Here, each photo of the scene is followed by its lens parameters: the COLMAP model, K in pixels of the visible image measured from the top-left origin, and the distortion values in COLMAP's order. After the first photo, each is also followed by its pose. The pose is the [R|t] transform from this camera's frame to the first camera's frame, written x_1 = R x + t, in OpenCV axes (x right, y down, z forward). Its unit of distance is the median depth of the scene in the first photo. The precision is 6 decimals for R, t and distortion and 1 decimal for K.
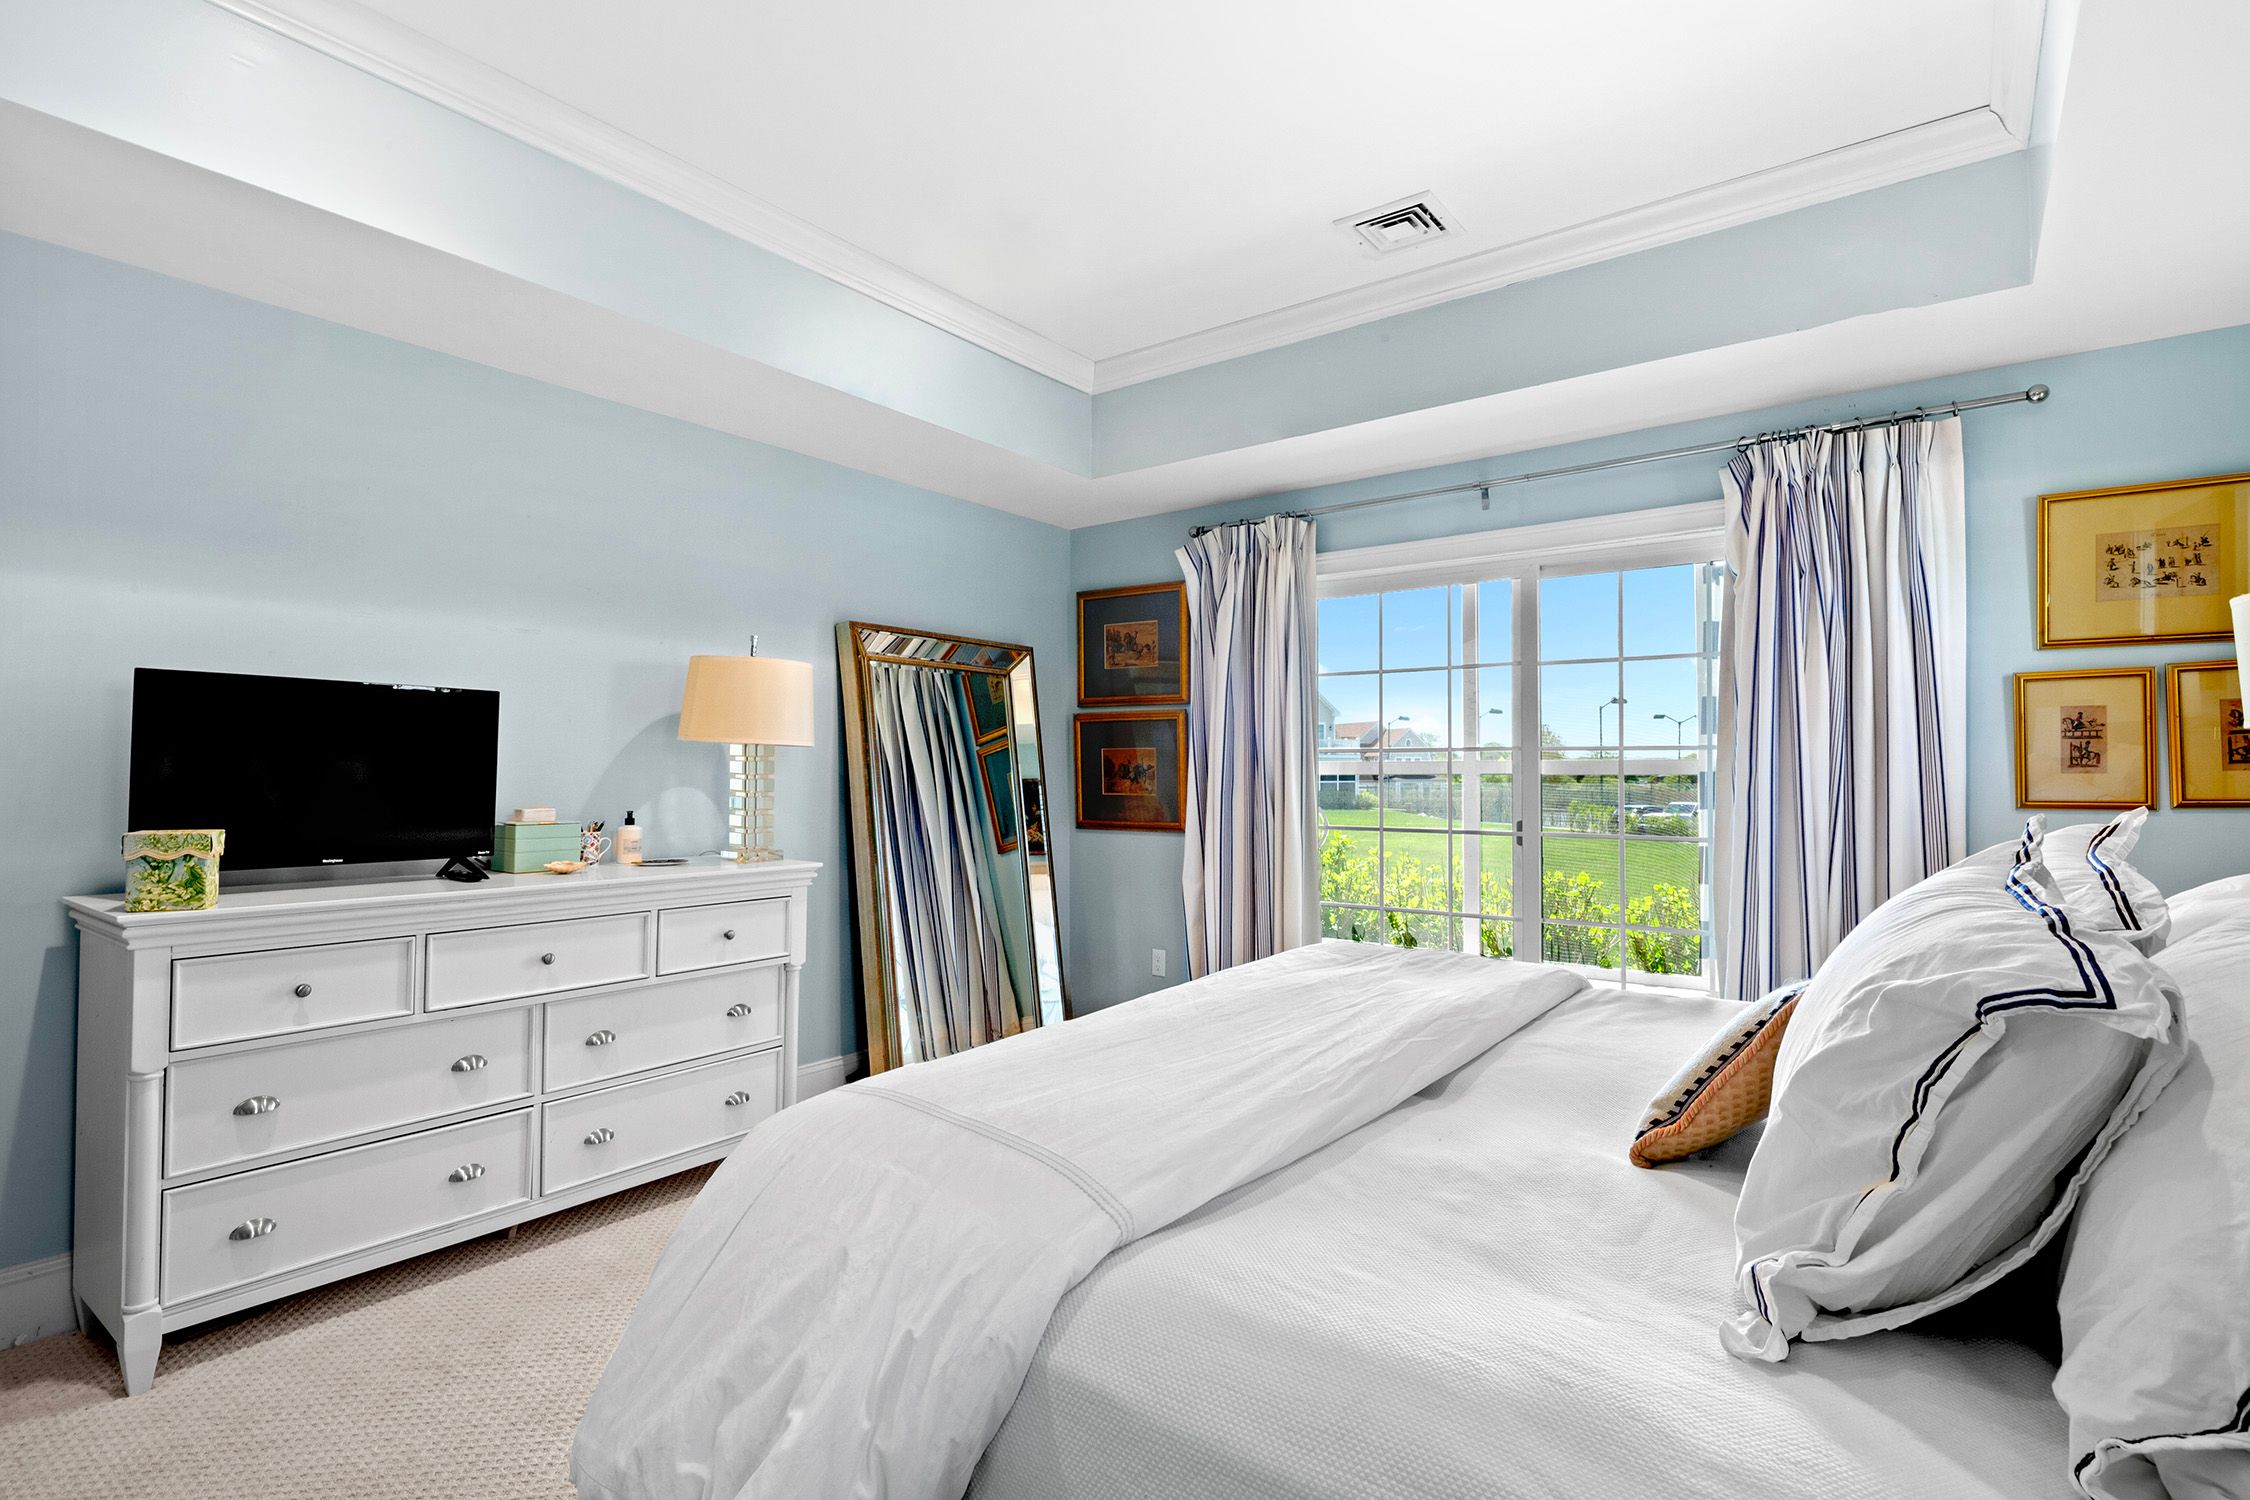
lens RADIAL K [[1100.0, 0, 1124.0], [0, 1100.0, 761.9], [0, 0, 1]] dist [0.003654, -0.000114]
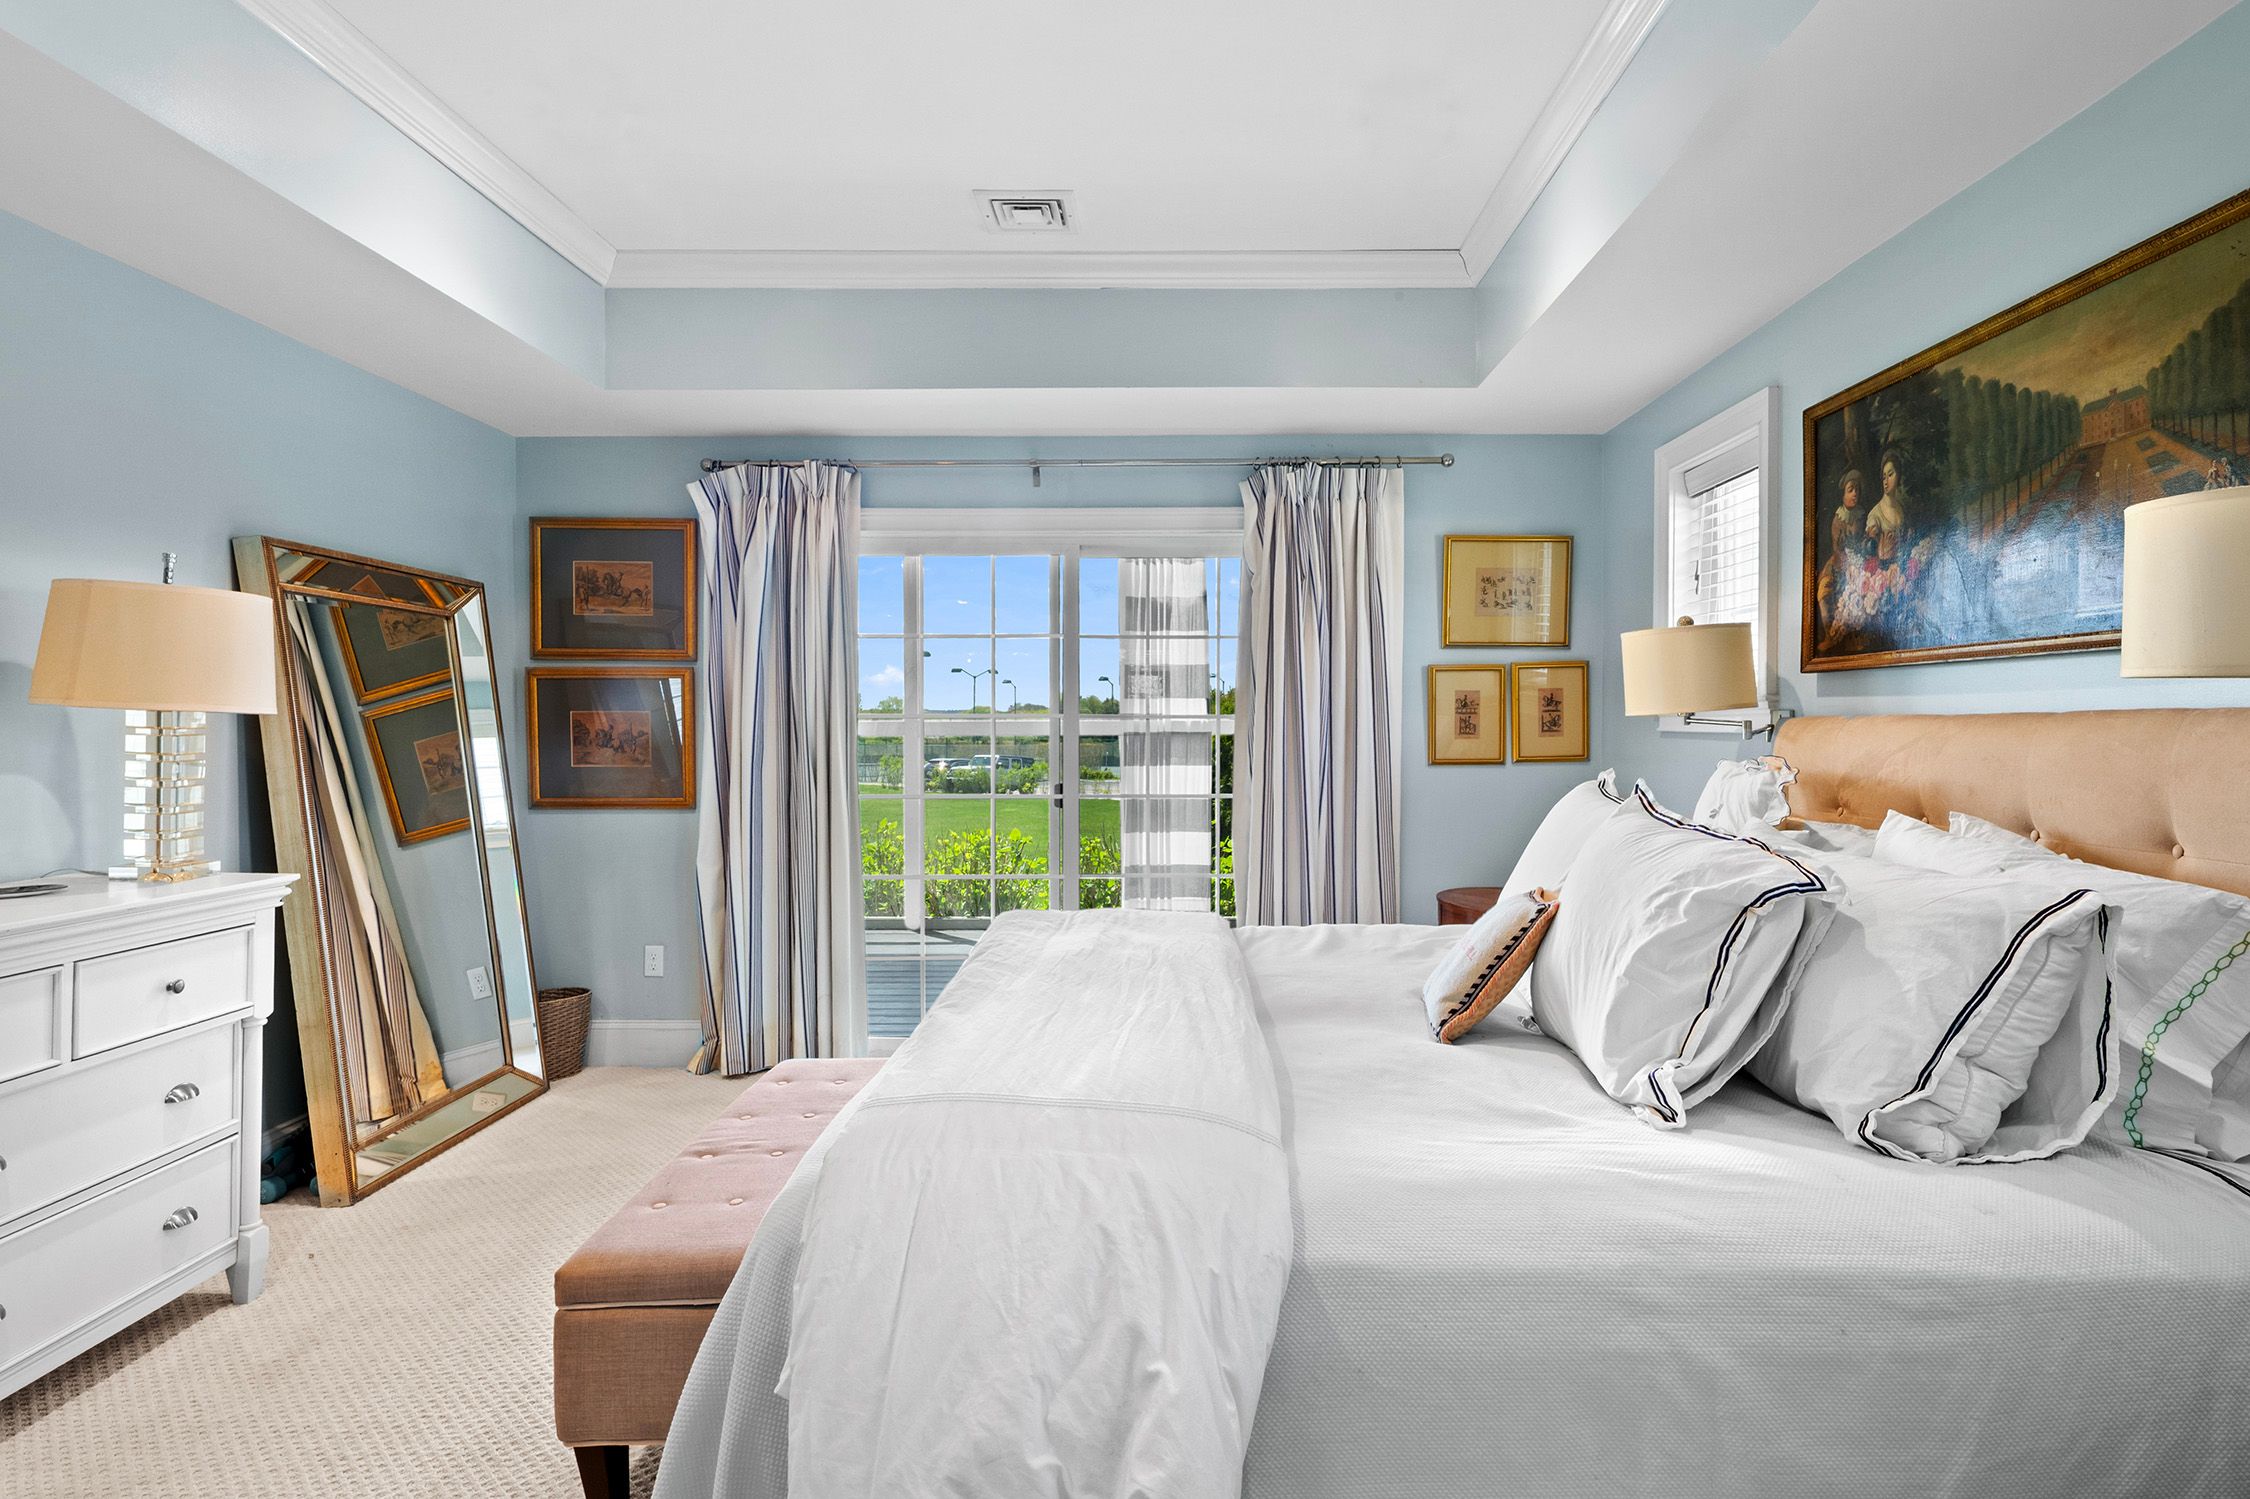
lens RADIAL K [[1195.8, 0, 1170.8], [0, 1195.8, 747.9], [0, 0, 1]] dist [0.008632, -0.001795]
pose [[0.798379, -0.013769, 0.601997, -0.295367], [-0.003813, 0.999603, 0.027920, -0.016662], [-0.602143, -0.024586, 0.798010, 0.016799]]
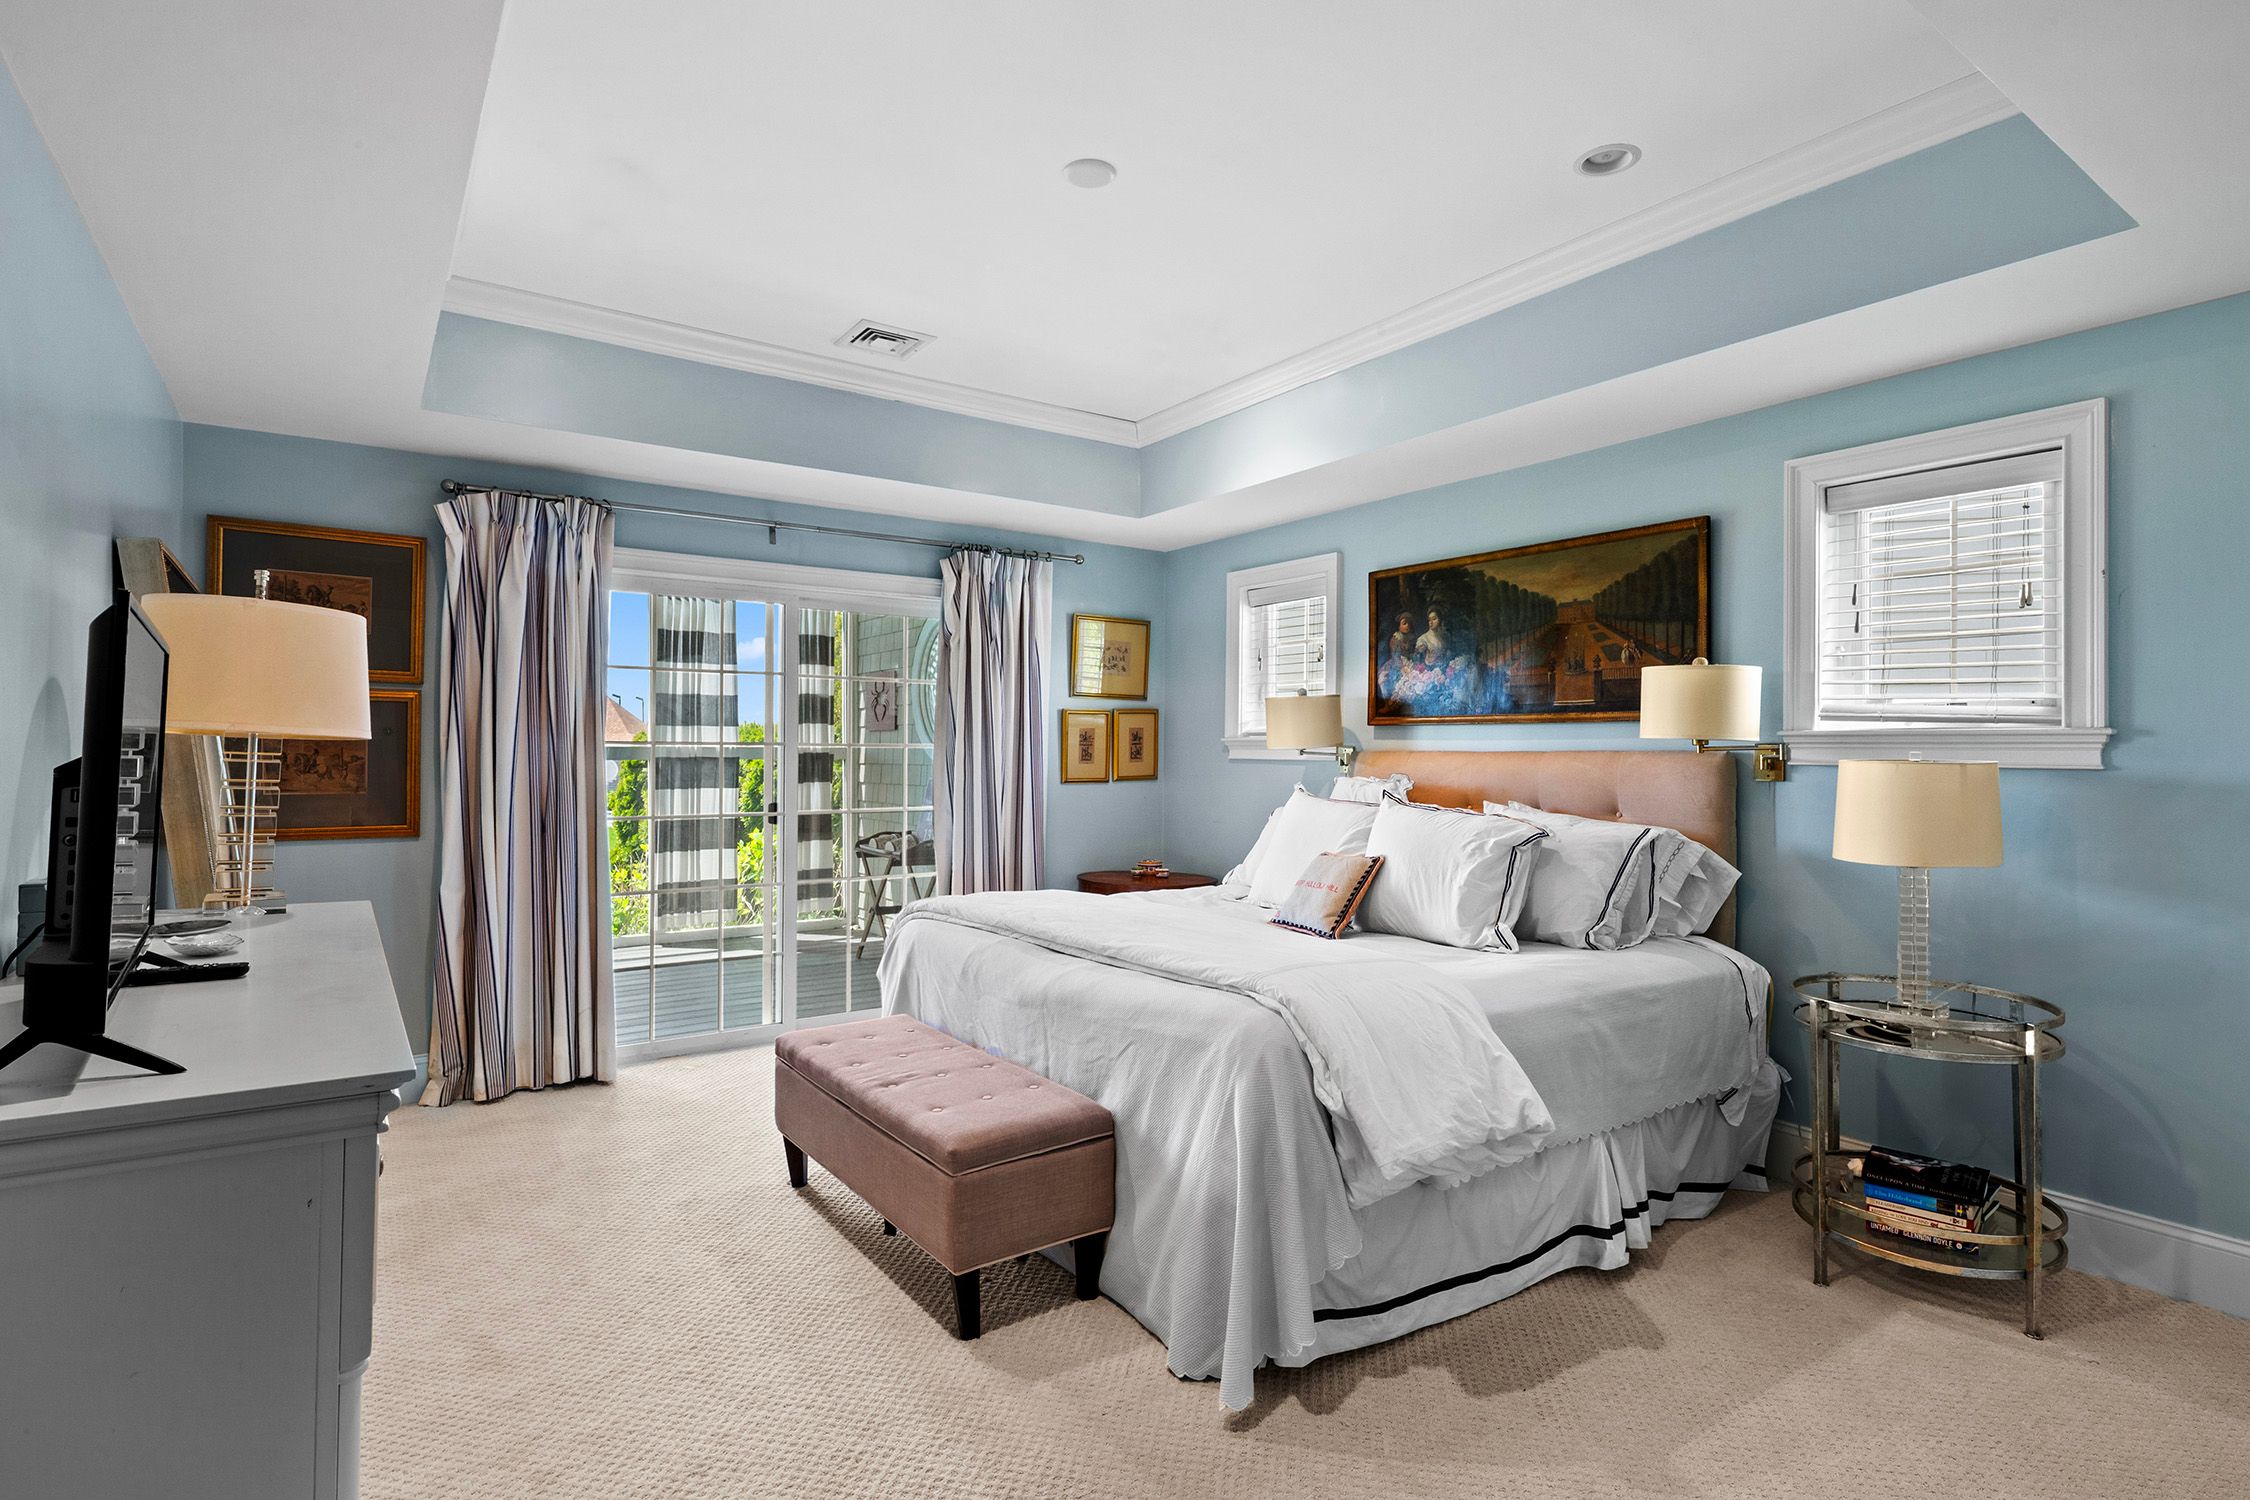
lens RADIAL K [[1123.2, 0, 1121.6], [0, 1123.2, 772.9], [0, 0, 1]] dist [0.004516, -0.000690]
pose [[0.309351, -0.017444, 0.950788, -0.831712], [-0.014930, 0.999619, 0.023197, -0.017657], [-0.950831, -0.021371, 0.308973, 0.299914]]
